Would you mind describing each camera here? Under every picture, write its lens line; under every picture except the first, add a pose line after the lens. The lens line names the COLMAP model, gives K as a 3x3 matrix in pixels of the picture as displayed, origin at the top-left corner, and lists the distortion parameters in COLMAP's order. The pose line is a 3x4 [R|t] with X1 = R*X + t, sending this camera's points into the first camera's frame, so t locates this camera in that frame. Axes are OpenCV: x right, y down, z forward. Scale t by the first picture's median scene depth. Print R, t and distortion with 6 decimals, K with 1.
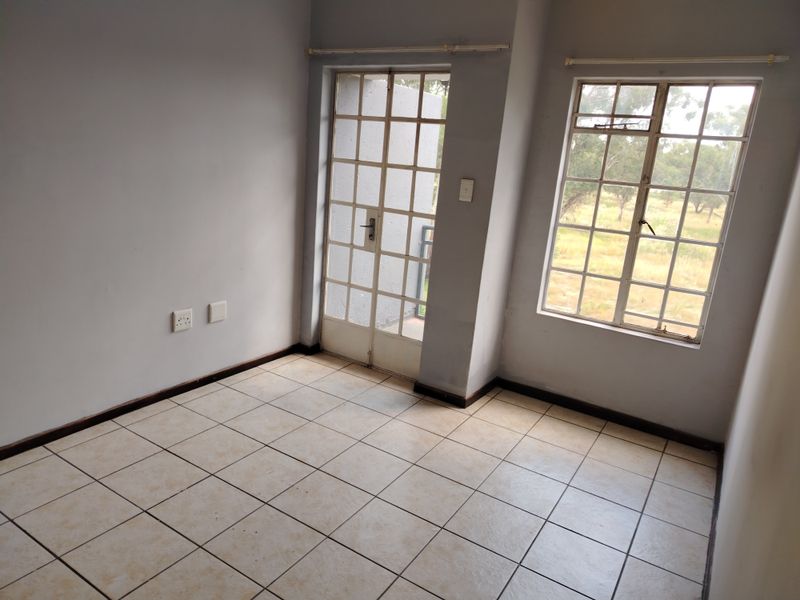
lens RADIAL K [[552.7, 0, 397.3], [0, 552.7, 295.9], [0, 0, 1]] dist [0.095513, -0.123875]
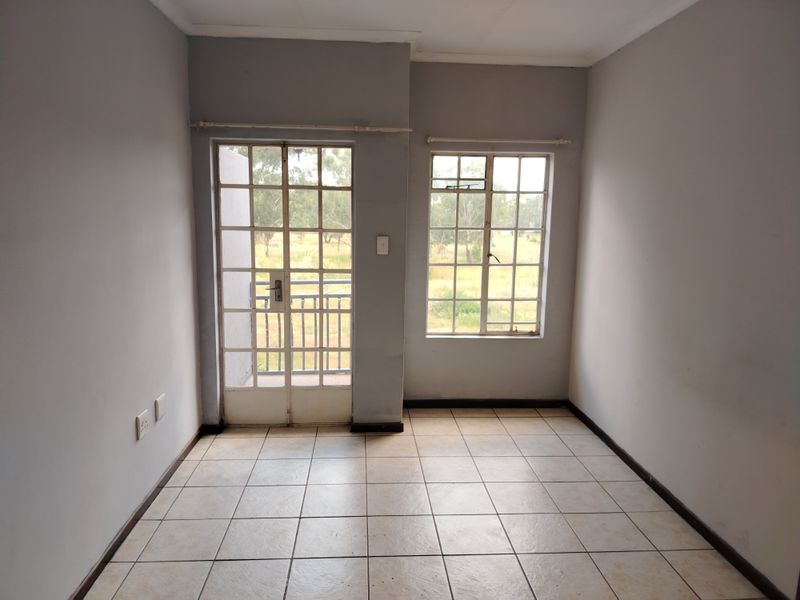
lens RADIAL K [[552.7, 0, 397.3], [0, 552.7, 295.9], [0, 0, 1]] dist [0.095513, -0.123875]
pose [[0.808977, -0.156664, 0.566579, -0.505651], [0.197176, 0.980312, -0.010468, -0.063262], [-0.553784, 0.120185, 0.823941, 0.030803]]
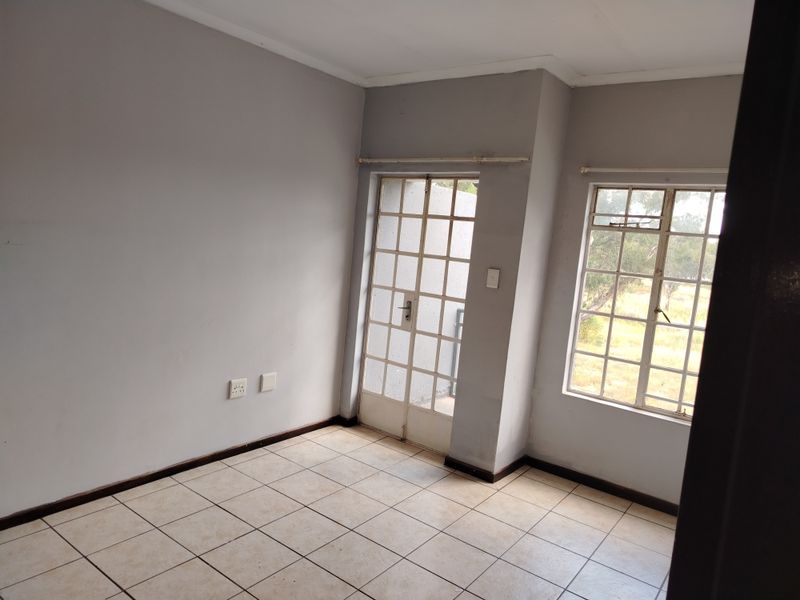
lens RADIAL K [[552.7, 0, 397.3], [0, 552.7, 295.9], [0, 0, 1]] dist [0.095513, -0.123875]
pose [[0.997052, 0.018976, -0.074341, 0.014558], [-0.029864, 0.988504, -0.148213, 0.015666], [0.070674, 0.149997, 0.986157, -0.106029]]
